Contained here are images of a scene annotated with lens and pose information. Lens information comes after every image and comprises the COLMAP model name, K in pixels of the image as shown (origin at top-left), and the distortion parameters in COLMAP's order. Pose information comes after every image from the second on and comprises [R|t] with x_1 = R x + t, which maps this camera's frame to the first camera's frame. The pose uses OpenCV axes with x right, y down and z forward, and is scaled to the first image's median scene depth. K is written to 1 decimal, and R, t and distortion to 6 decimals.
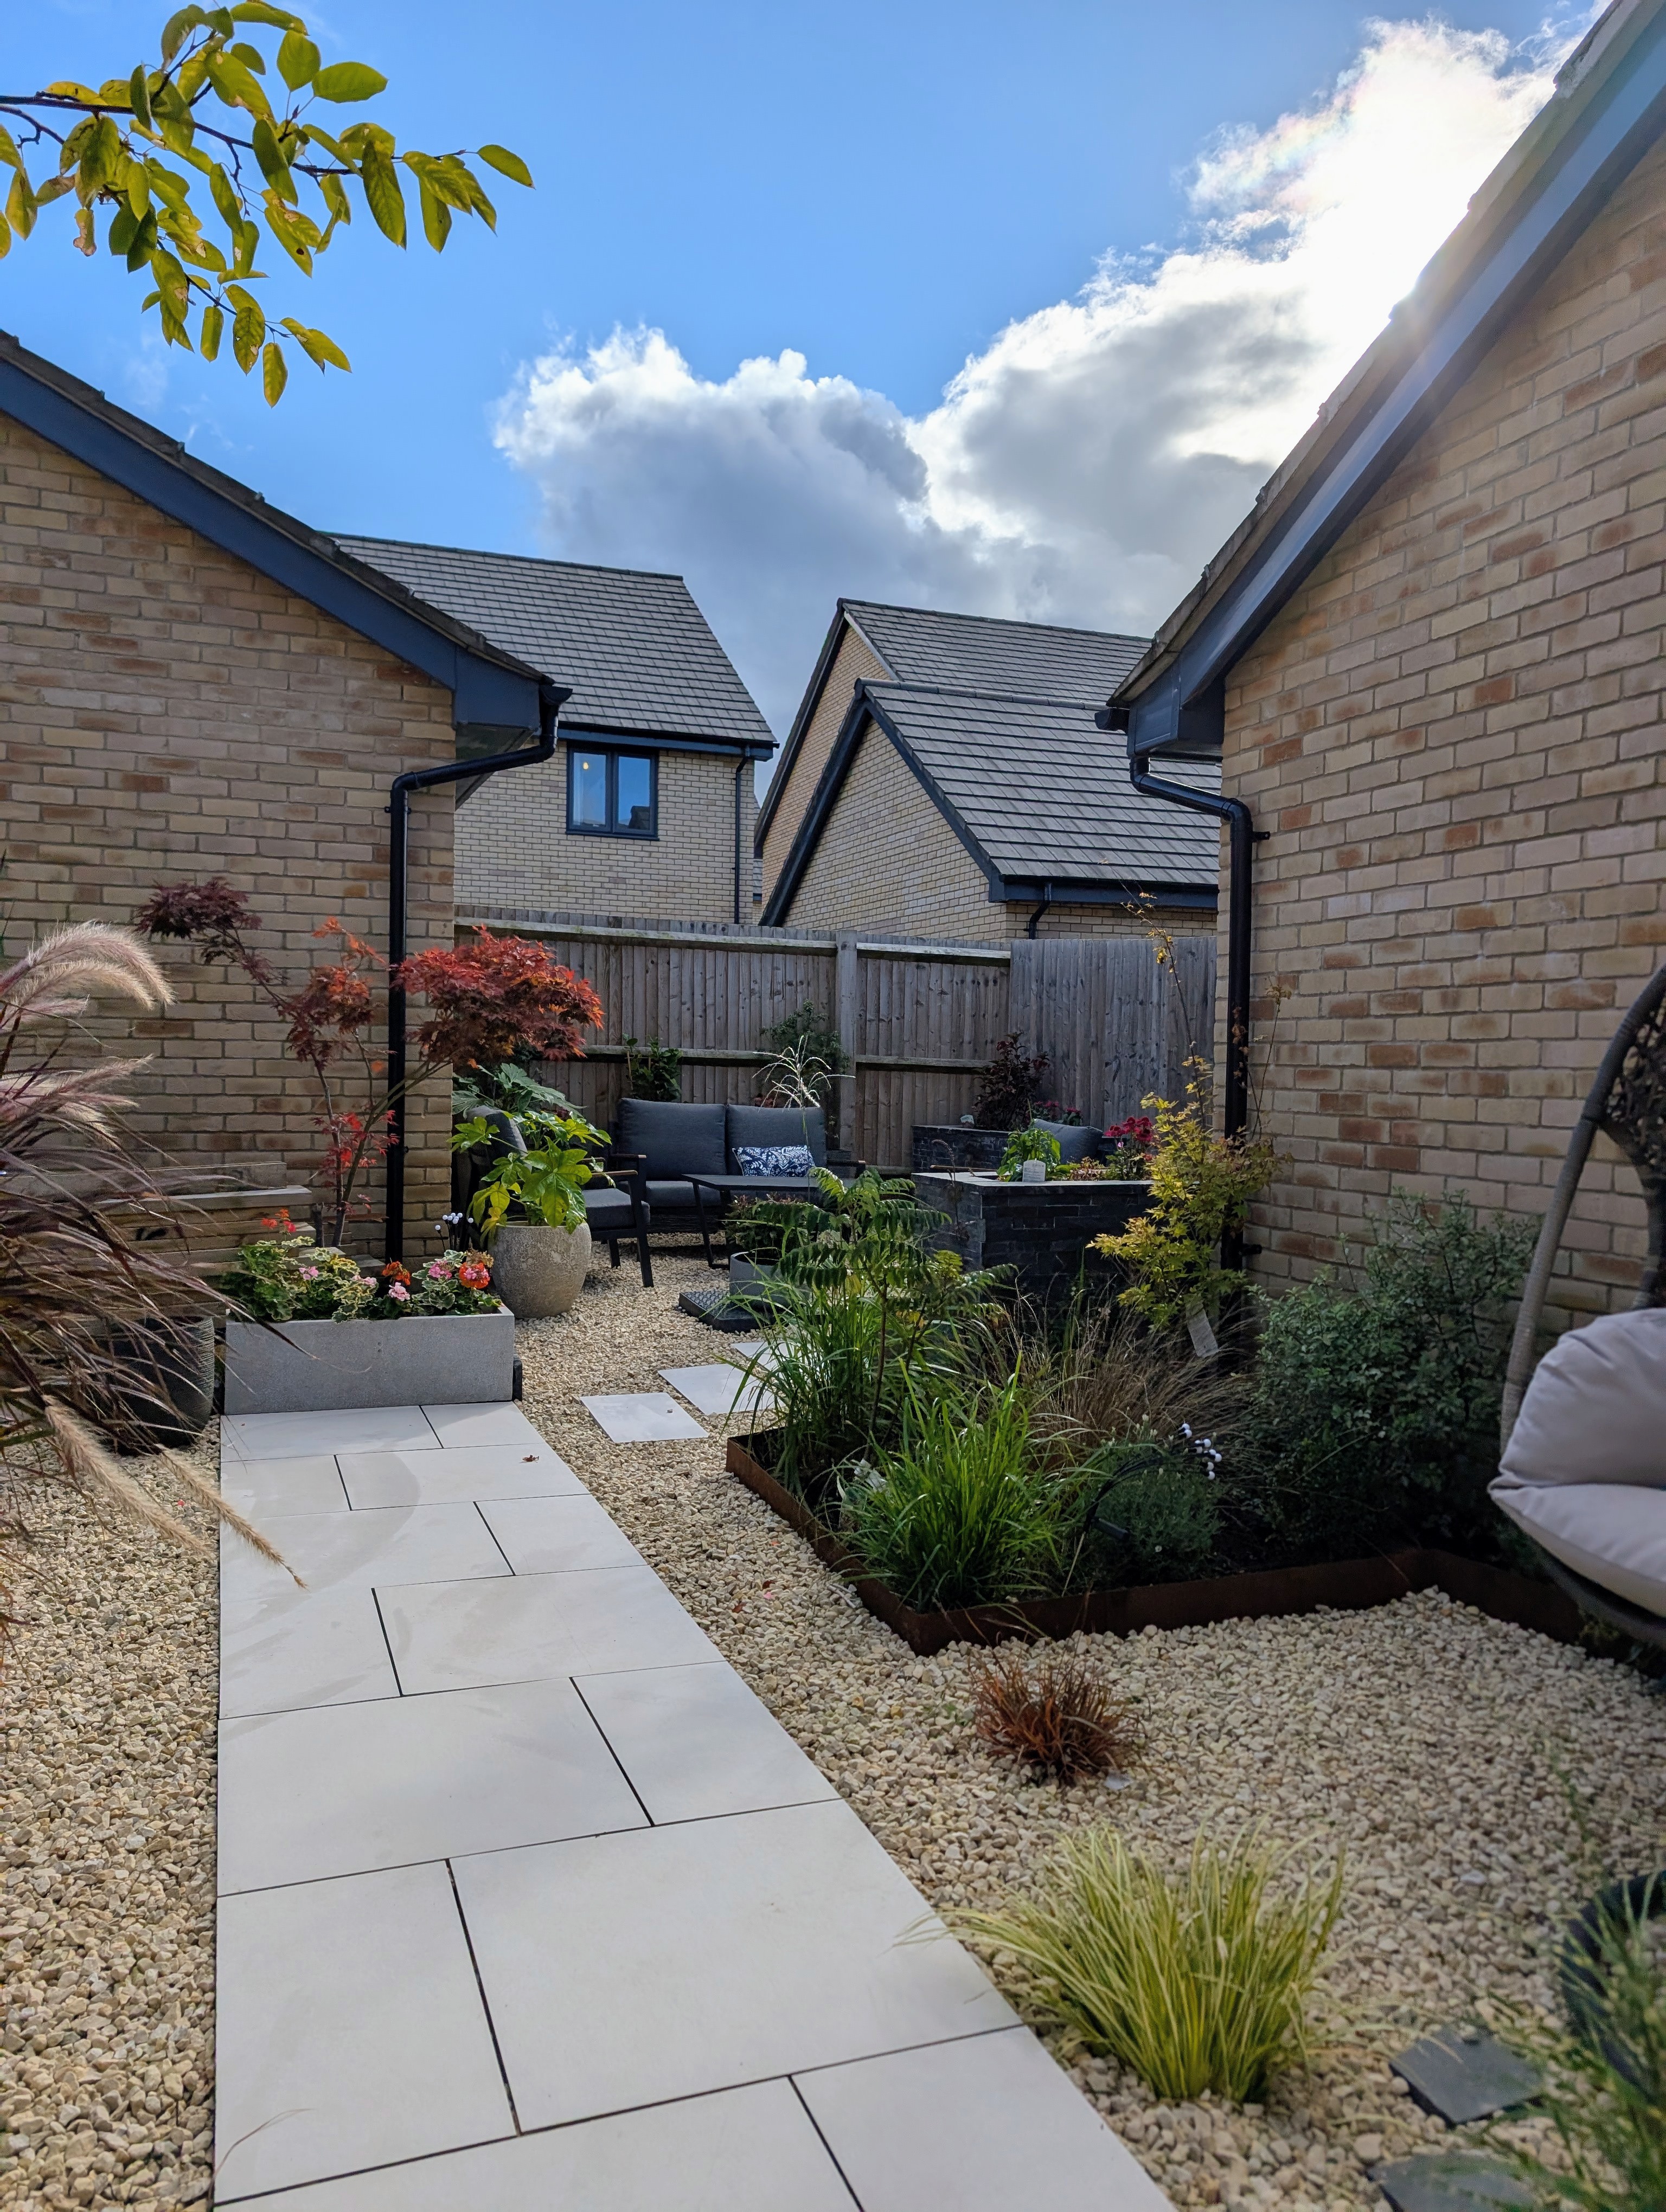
lens RADIAL K [[1589.2, 0, 832.0], [0, 1589.2, 1103.7], [0, 0, 1]] dist [0.030405, -0.019458]
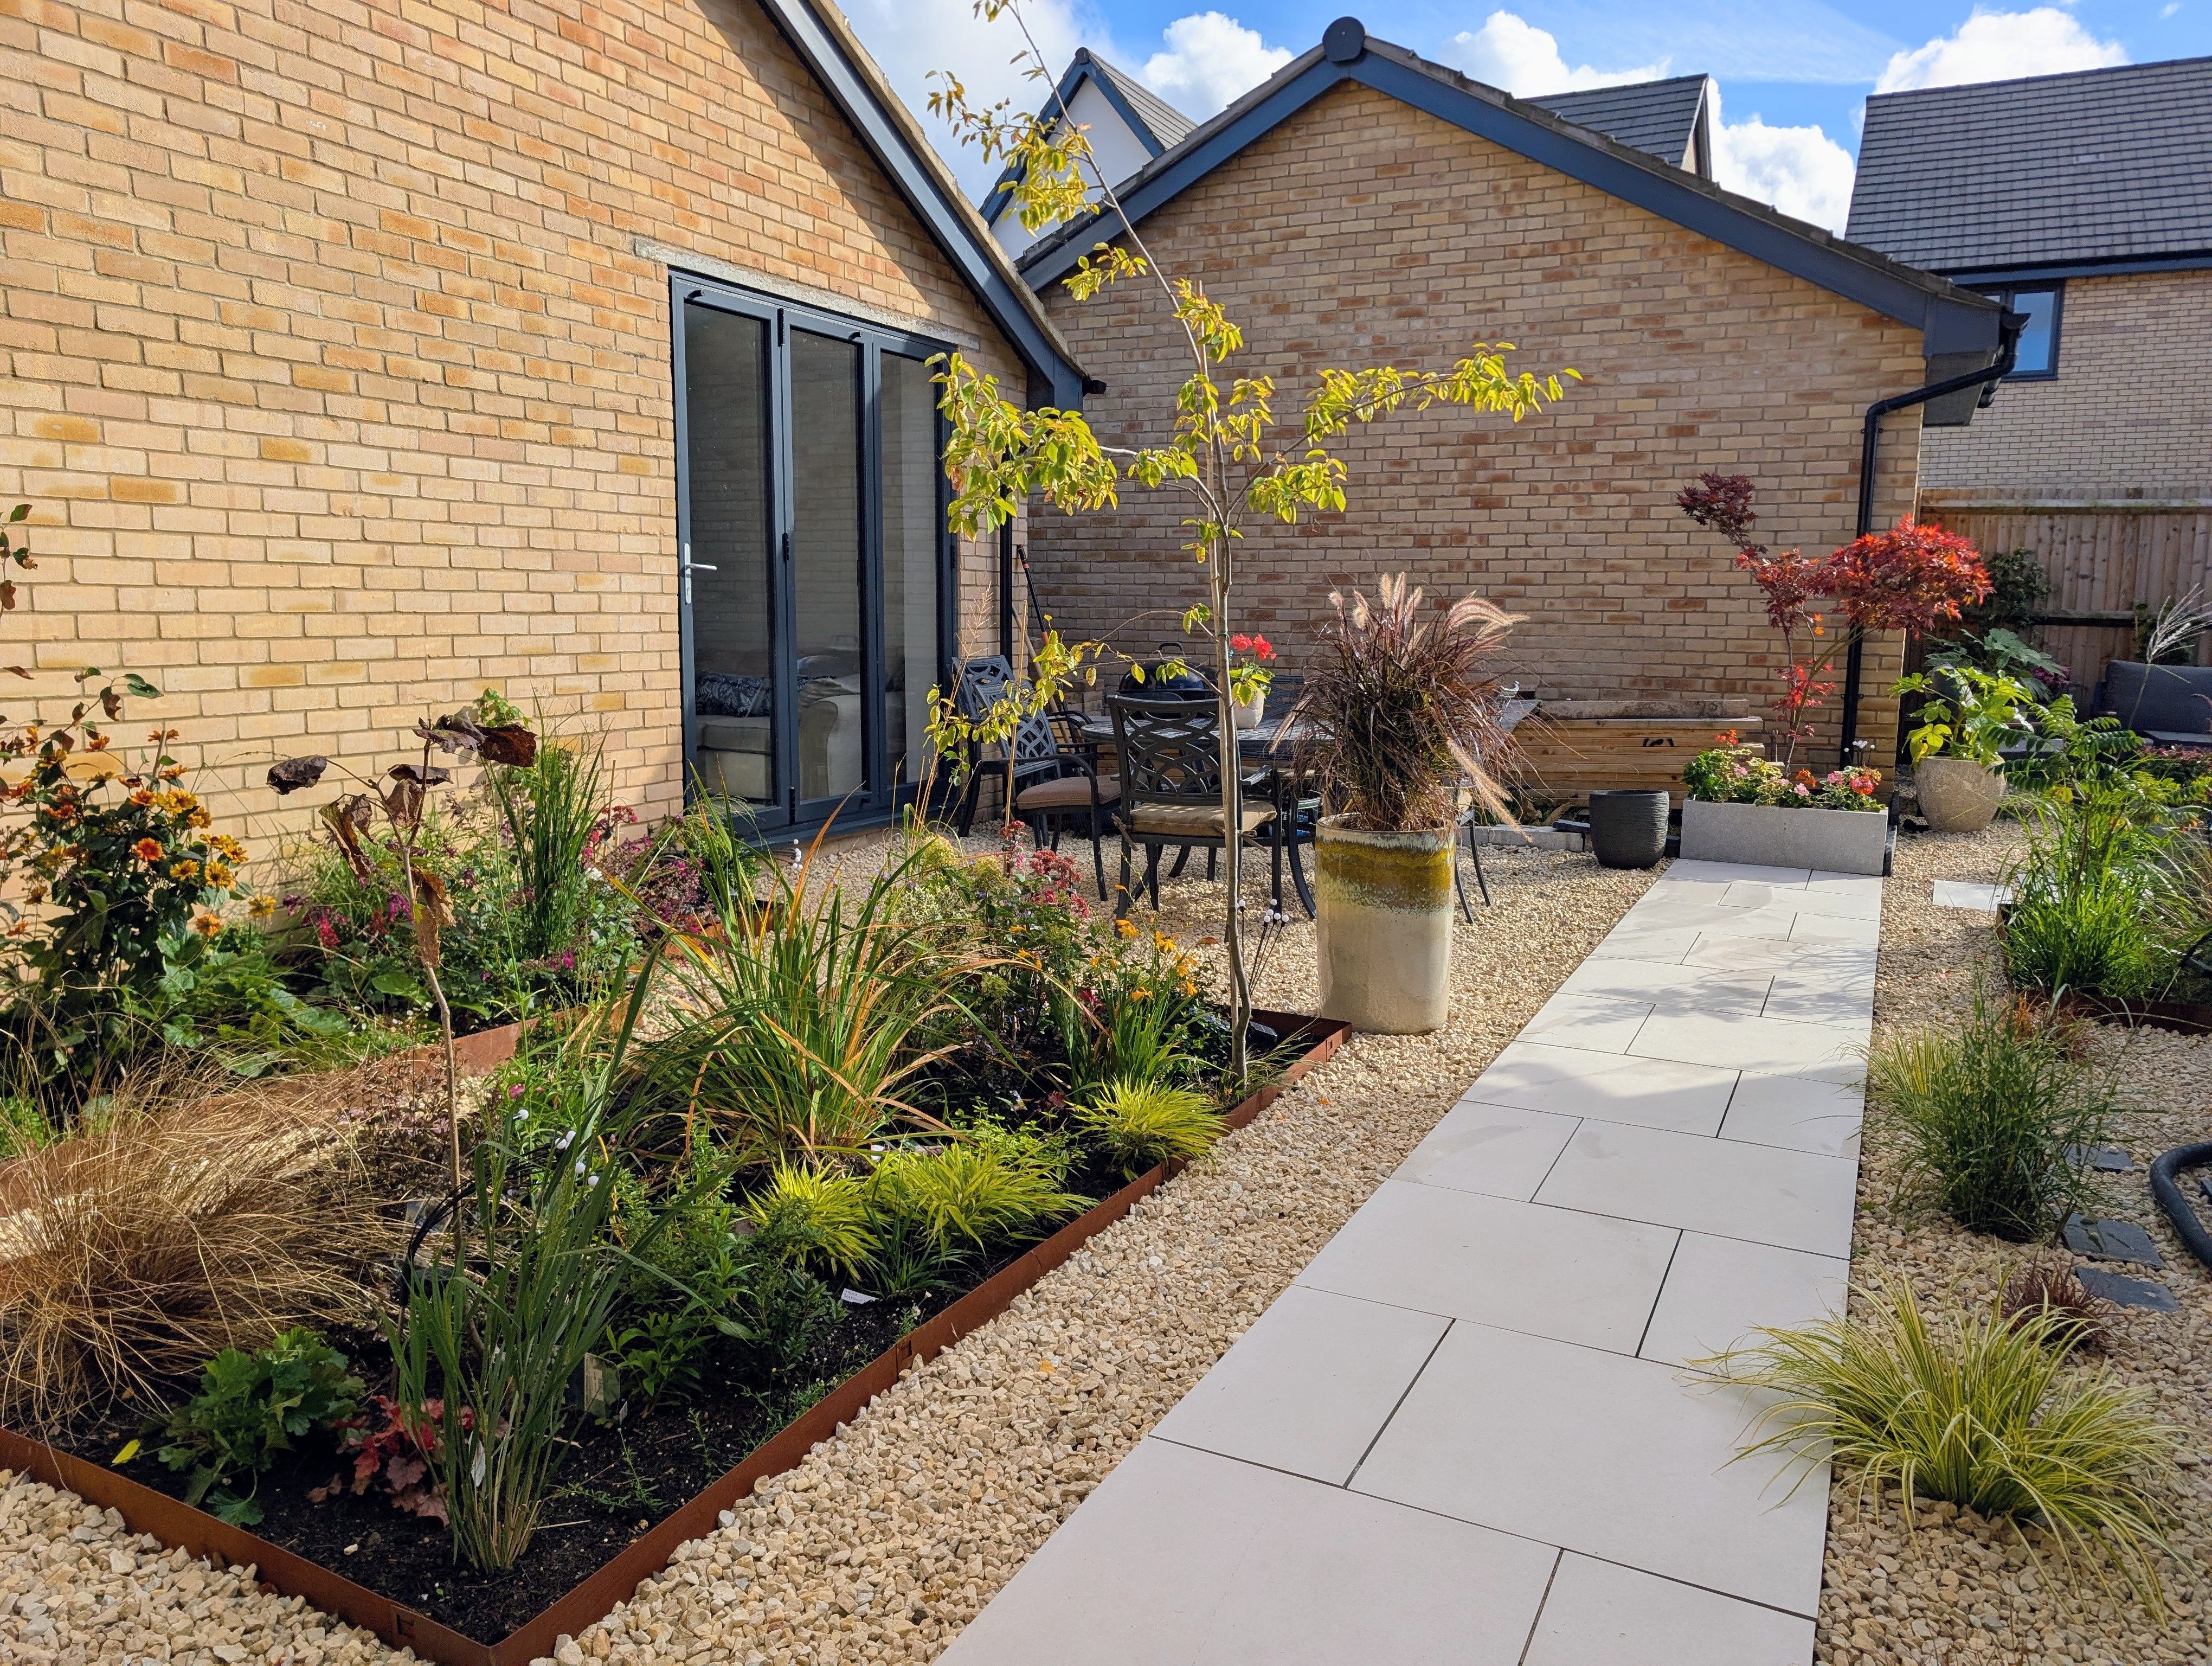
lens RADIAL K [[1589.2, 0, 1133.4], [0, 1589.2, 815.3], [0, 0, 1]] dist [0.030405, -0.019458]
pose [[0.688146, 0.084683, -0.720614, 0.187685], [-0.016251, 0.994716, 0.101375, 0.002251], [0.725391, -0.058050, 0.685885, -0.227806]]
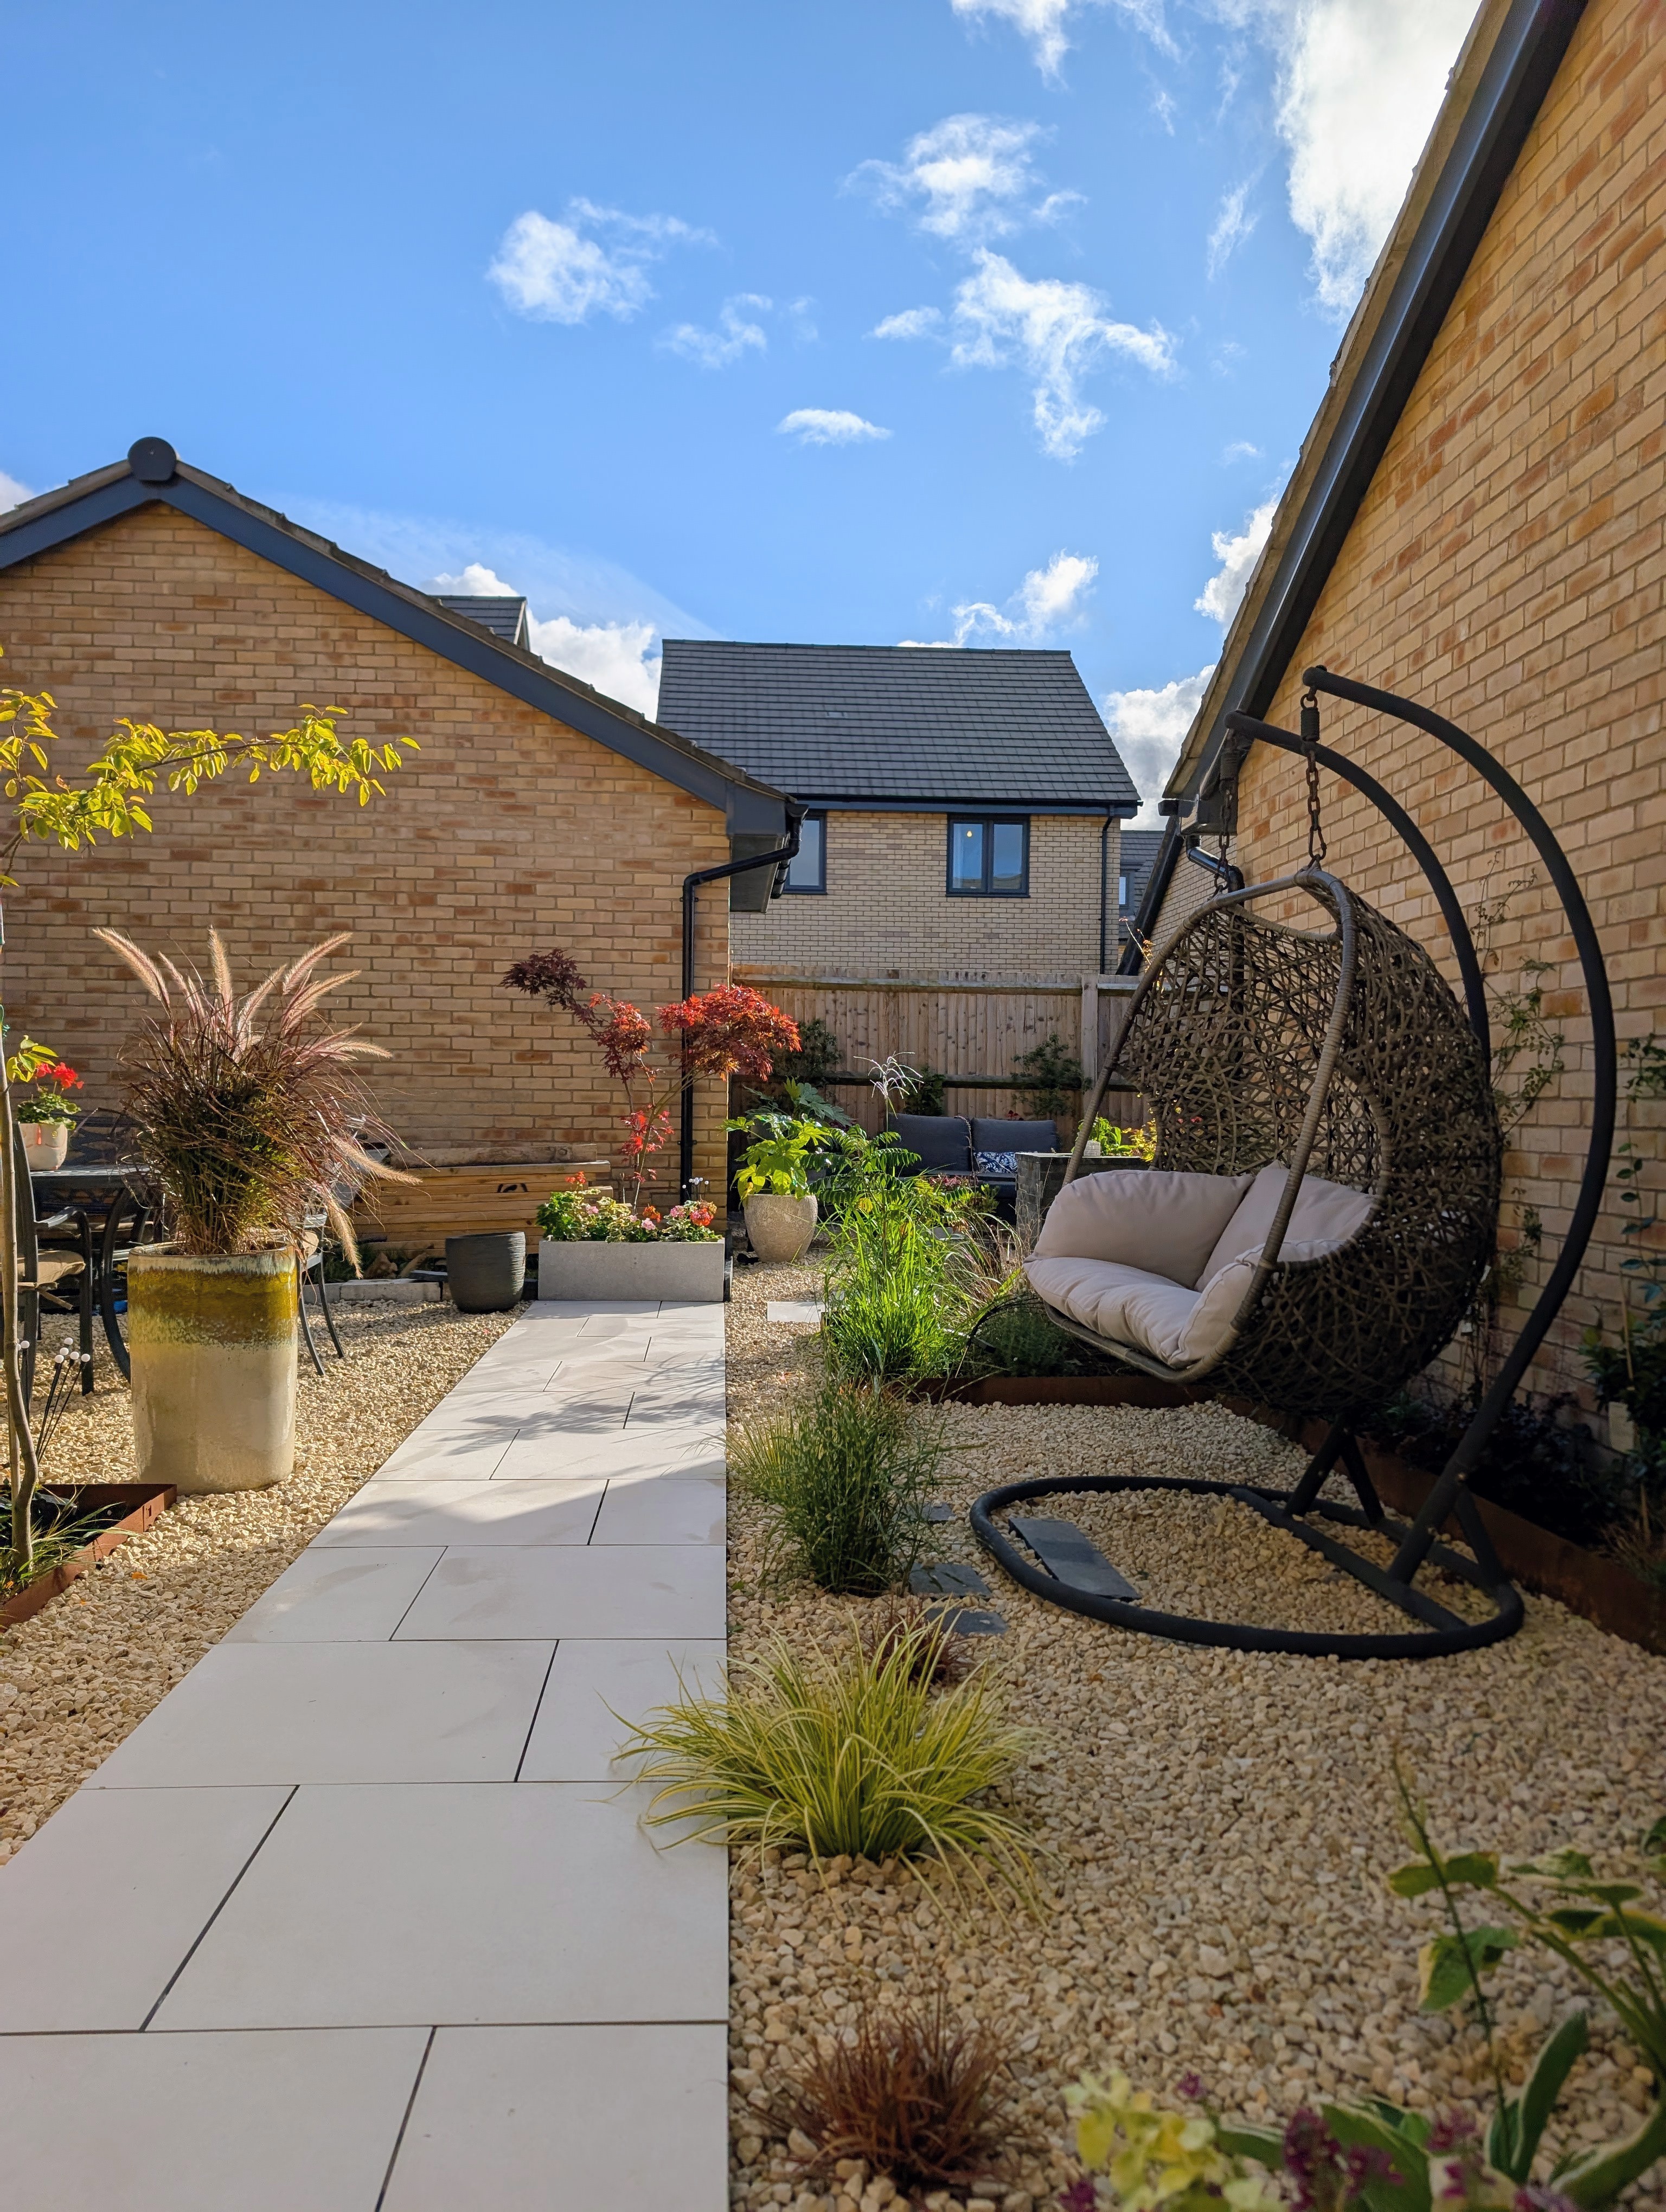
lens RADIAL K [[1589.2, 0, 830.0], [0, 1589.2, 1125.2], [0, 0, 1]] dist [0.030405, -0.019458]
pose [[0.956615, -0.004710, -0.291318, 0.172255], [-0.000633, 0.999833, -0.018242, 0.027013], [0.291355, 0.017635, 0.956452, -0.198833]]
